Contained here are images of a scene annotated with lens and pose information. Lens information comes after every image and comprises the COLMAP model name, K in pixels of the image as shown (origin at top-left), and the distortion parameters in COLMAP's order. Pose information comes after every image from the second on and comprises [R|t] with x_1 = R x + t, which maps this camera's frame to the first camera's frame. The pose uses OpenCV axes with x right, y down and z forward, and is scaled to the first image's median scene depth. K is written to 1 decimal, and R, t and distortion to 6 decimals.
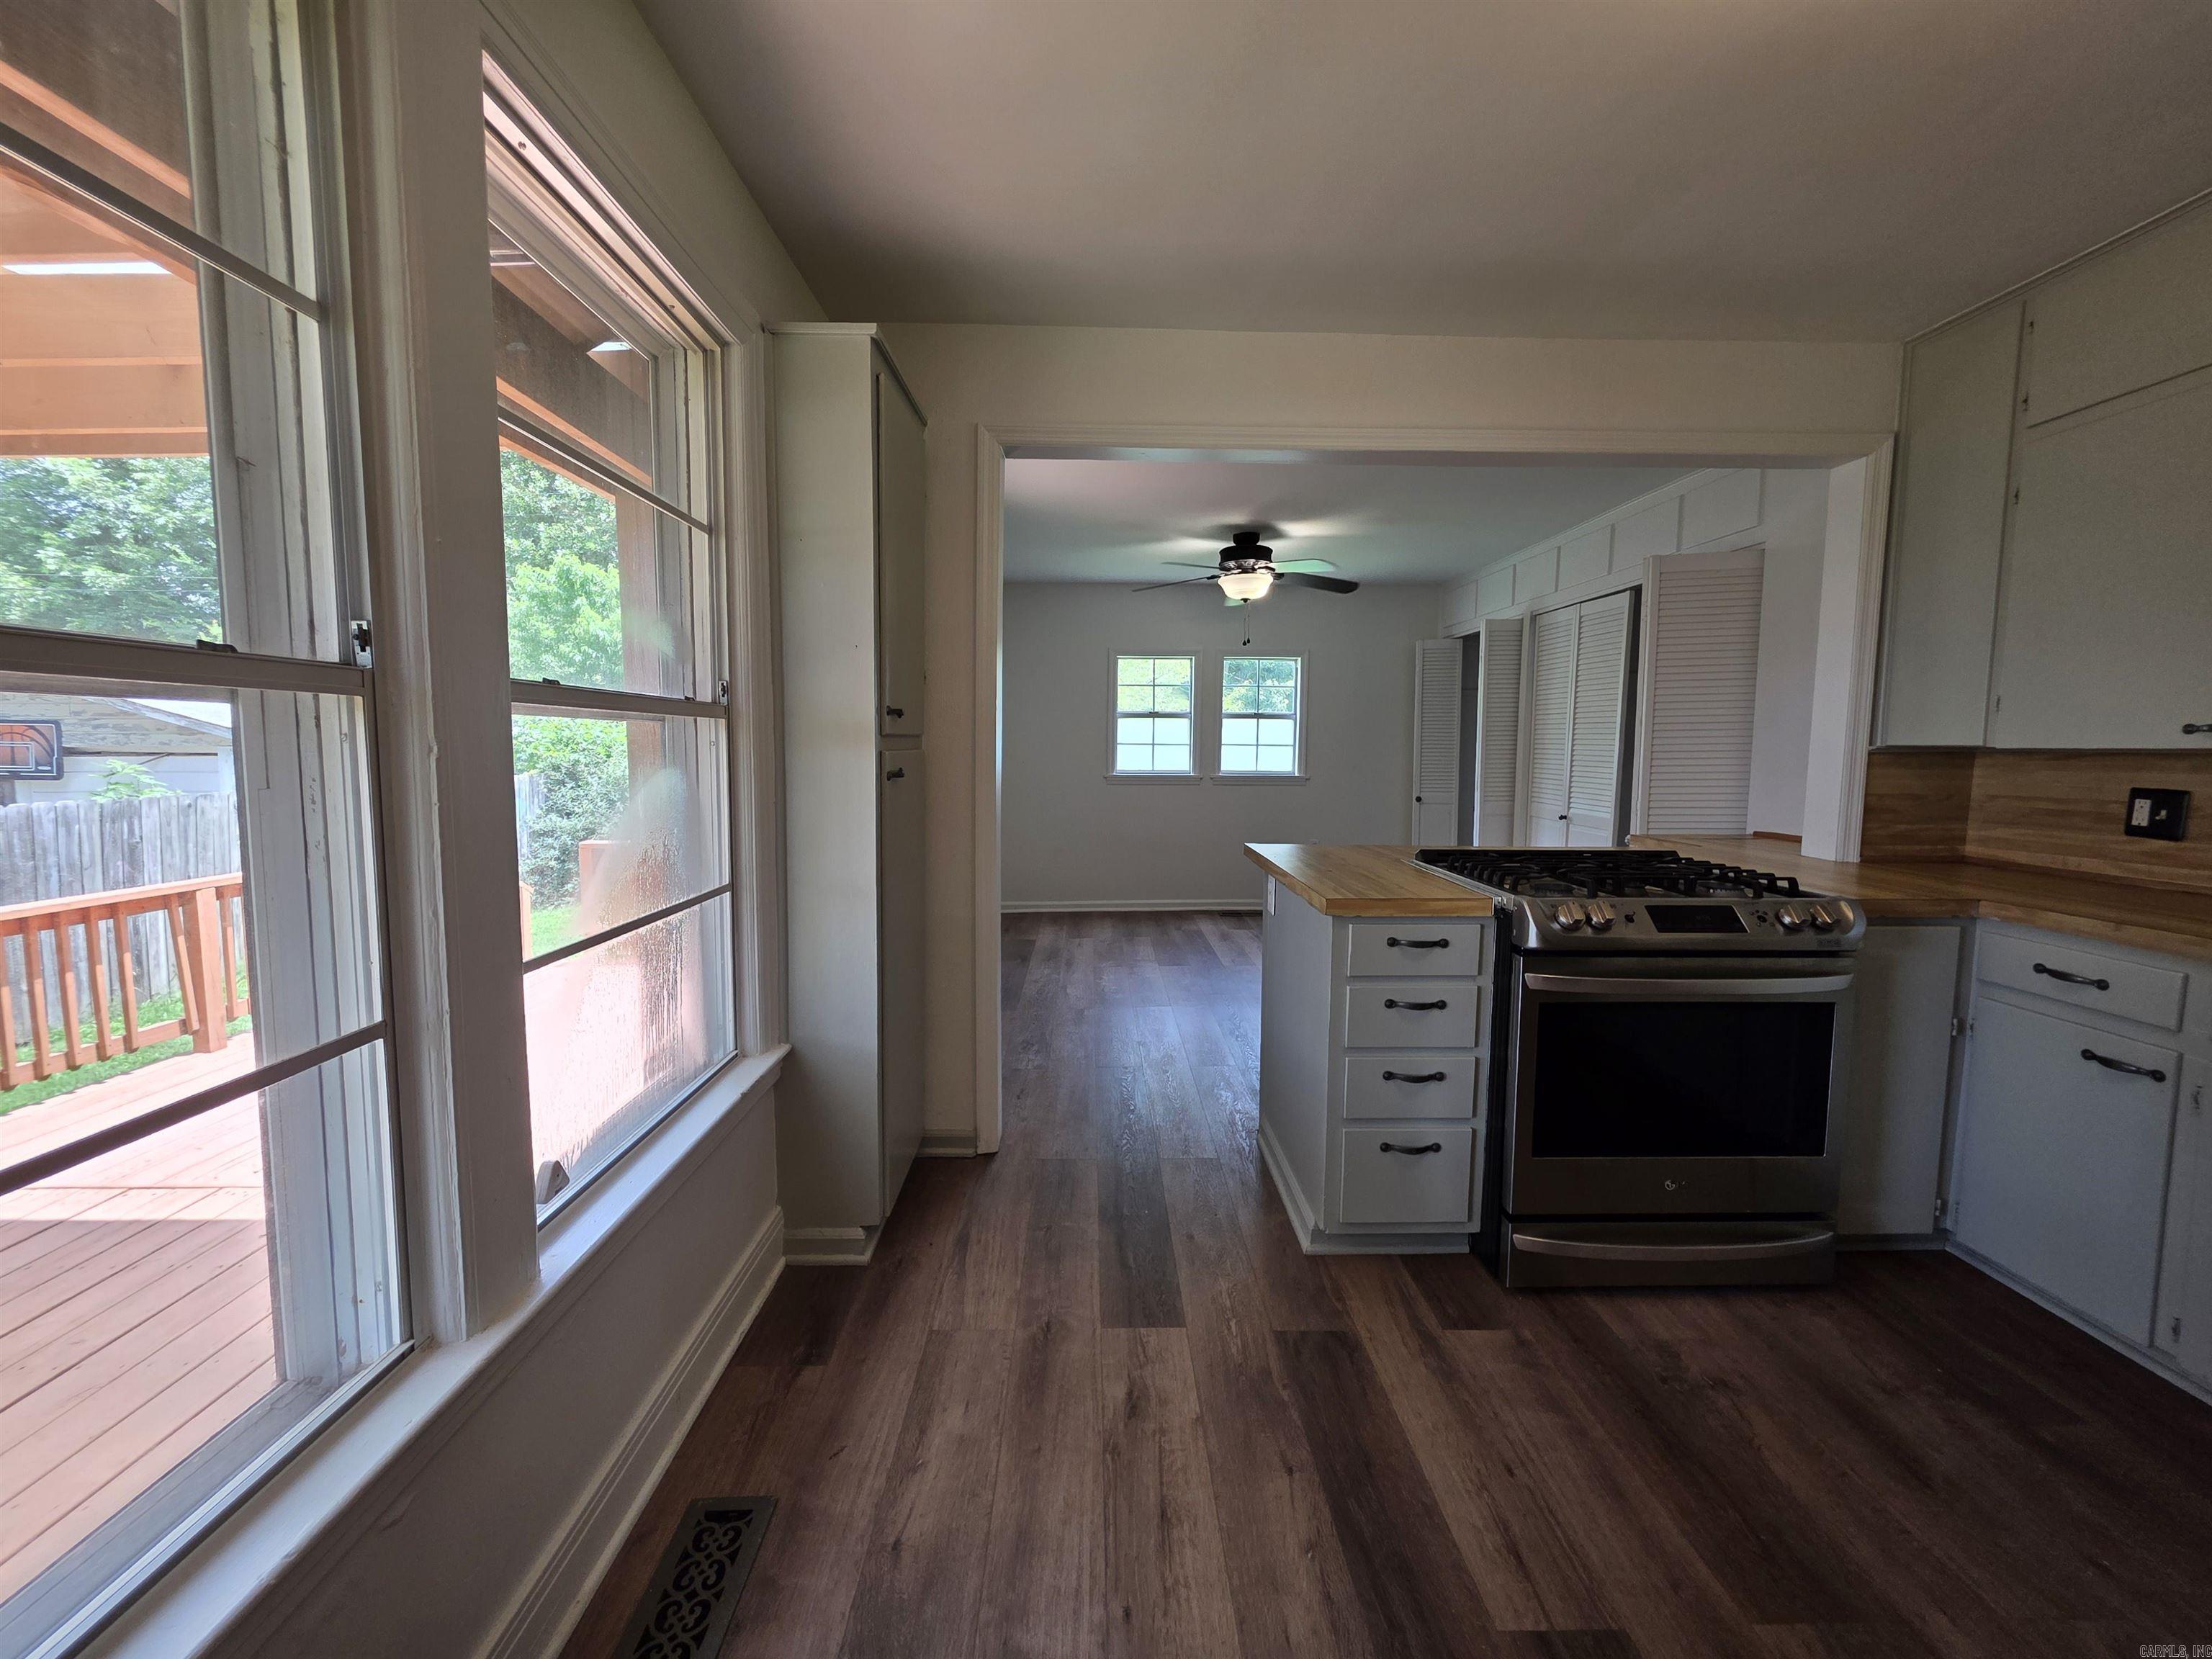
lens RADIAL K [[885.5, 0, 1109.3], [0, 885.5, 818.6], [0, 0, 1]] dist [0.005391, 0.000102]
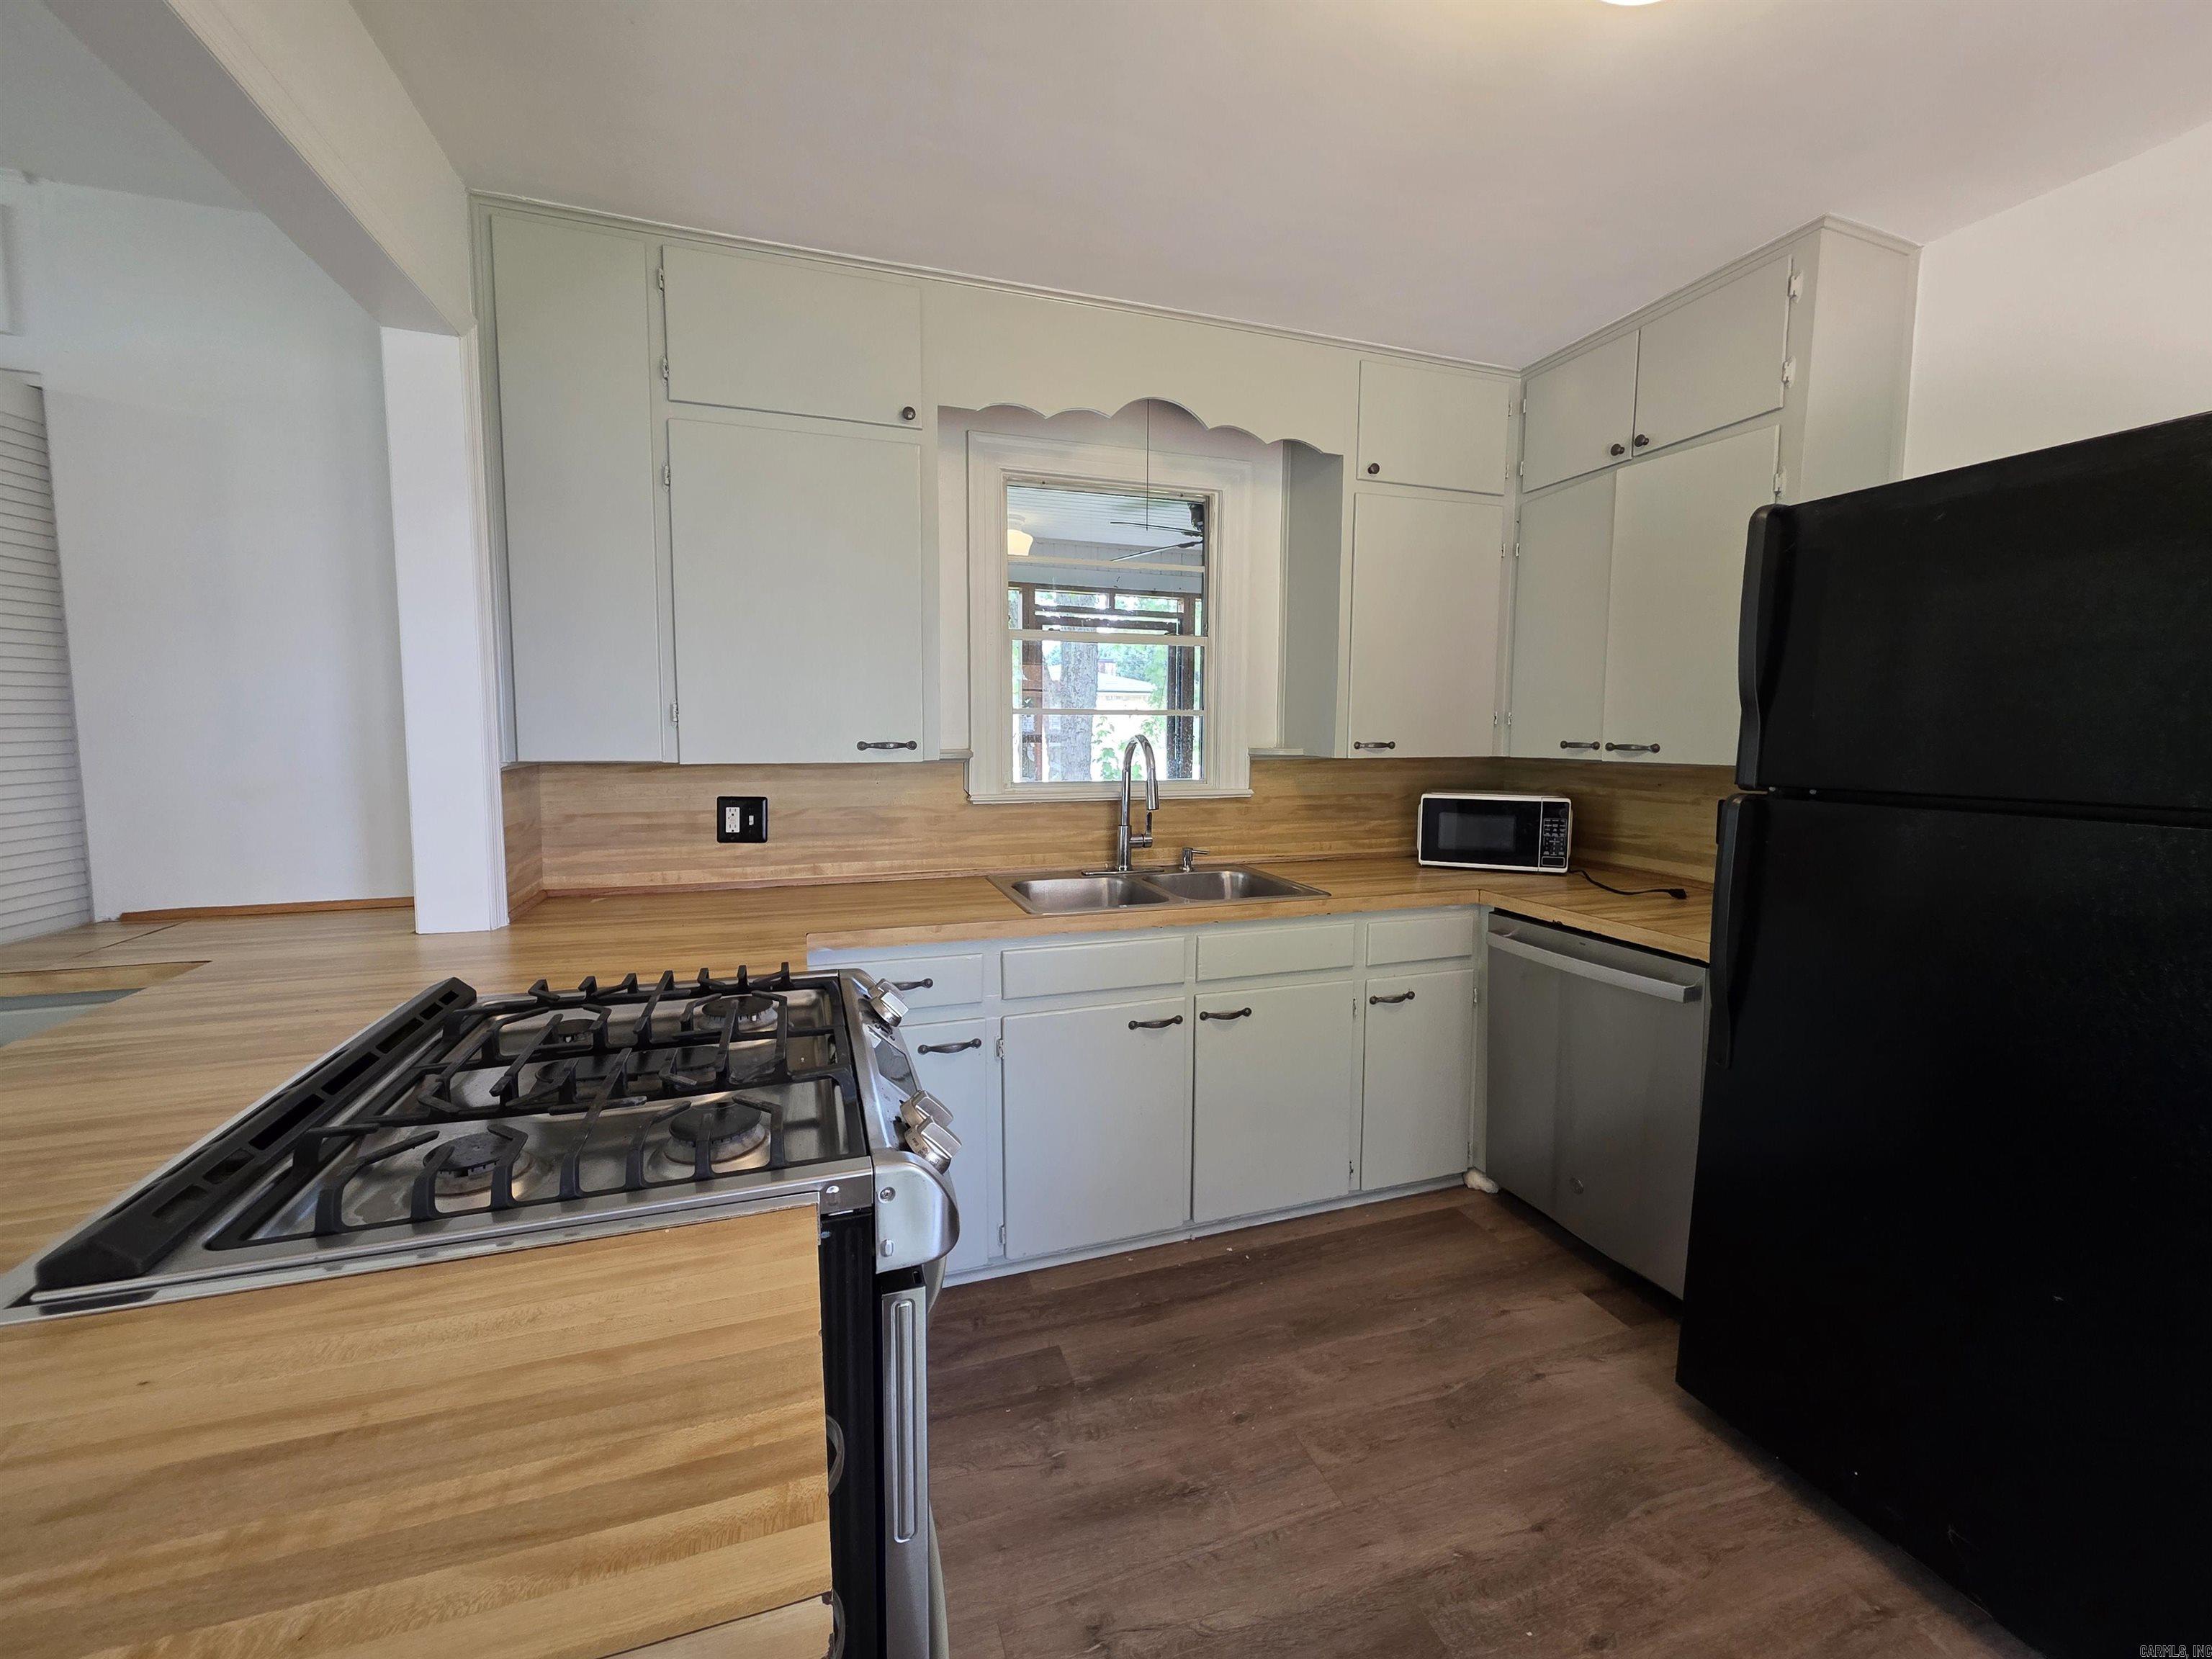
lens RADIAL K [[888.2, 0, 1108.4], [0, 888.2, 812.4], [0, 0, 1]] dist [0.003000, -0.000397]
pose [[-0.303200, -0.095203, 0.948159, 0.023353], [0.070519, 0.990027, 0.121957, -0.094840], [-0.950314, 0.103840, -0.293463, 0.747881]]
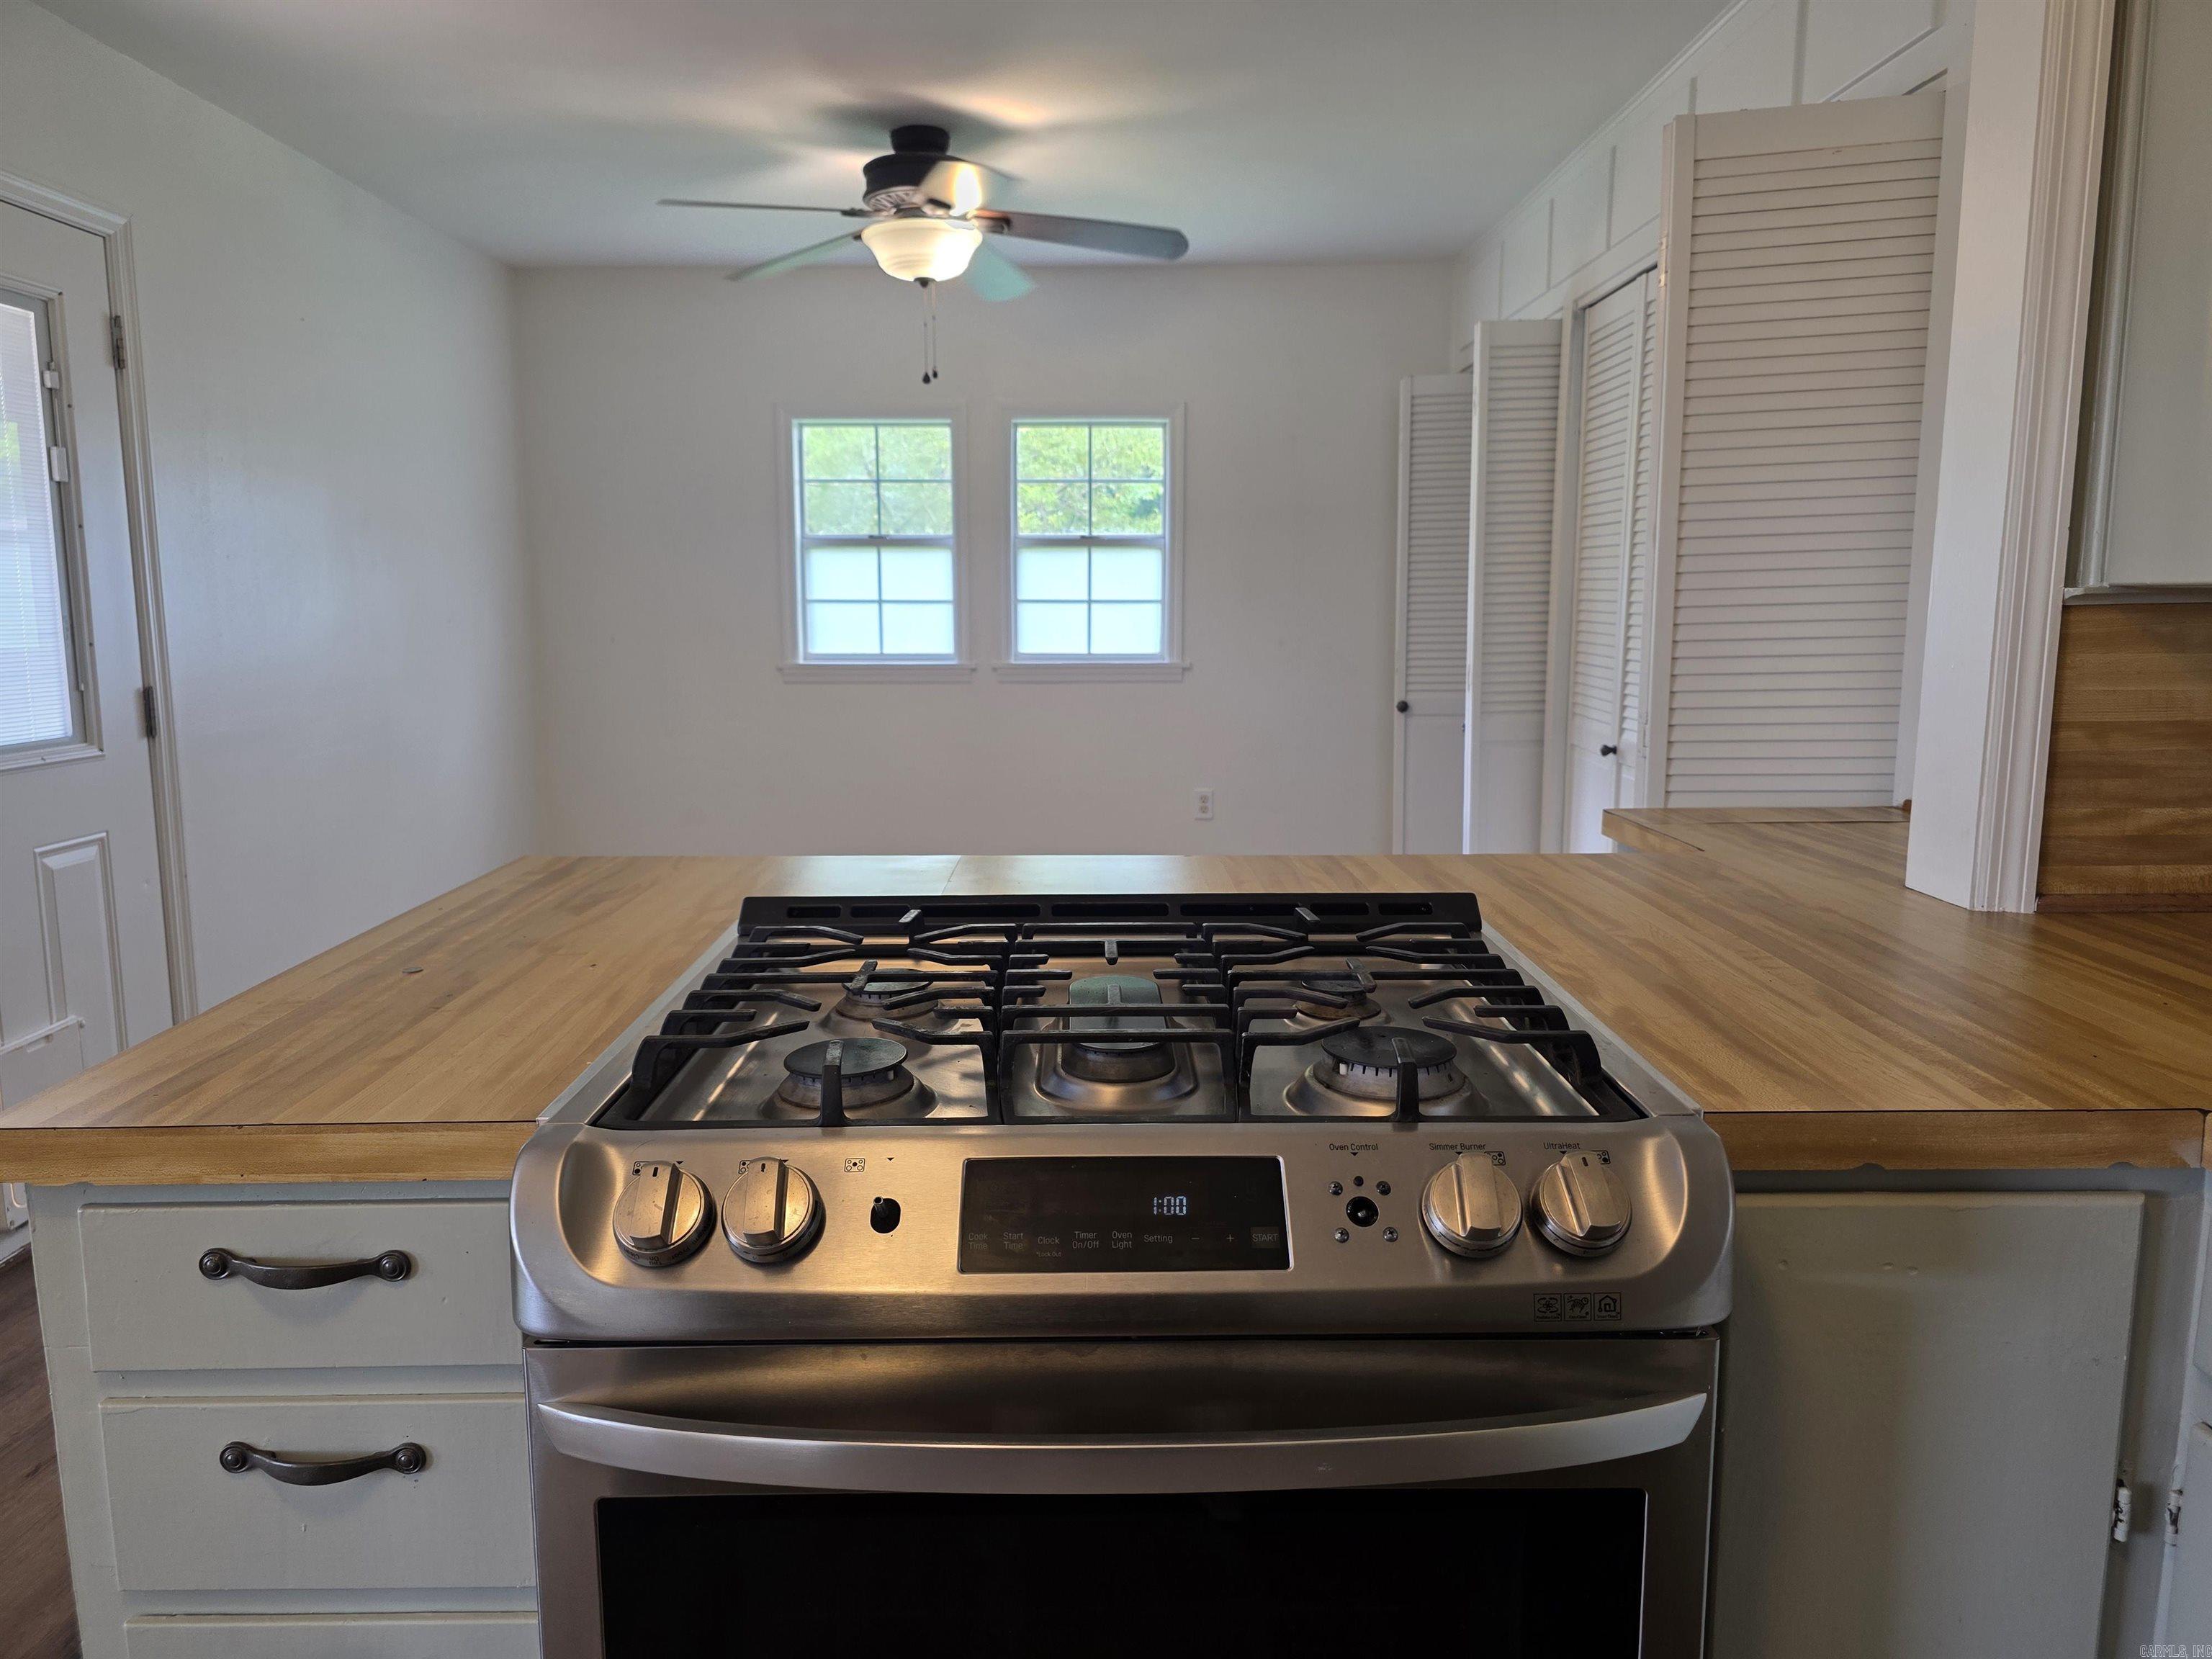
lens RADIAL K [[1477.8, 0, 1106.0], [0, 1477.8, 829.5], [0, 0, 1]] dist [0.066204, -0.063110]
pose [[0.999640, -0.008369, -0.025511, 0.489011], [0.010127, 0.997525, 0.069584, -0.030665], [0.024865, -0.069818, 0.997250, 0.393108]]
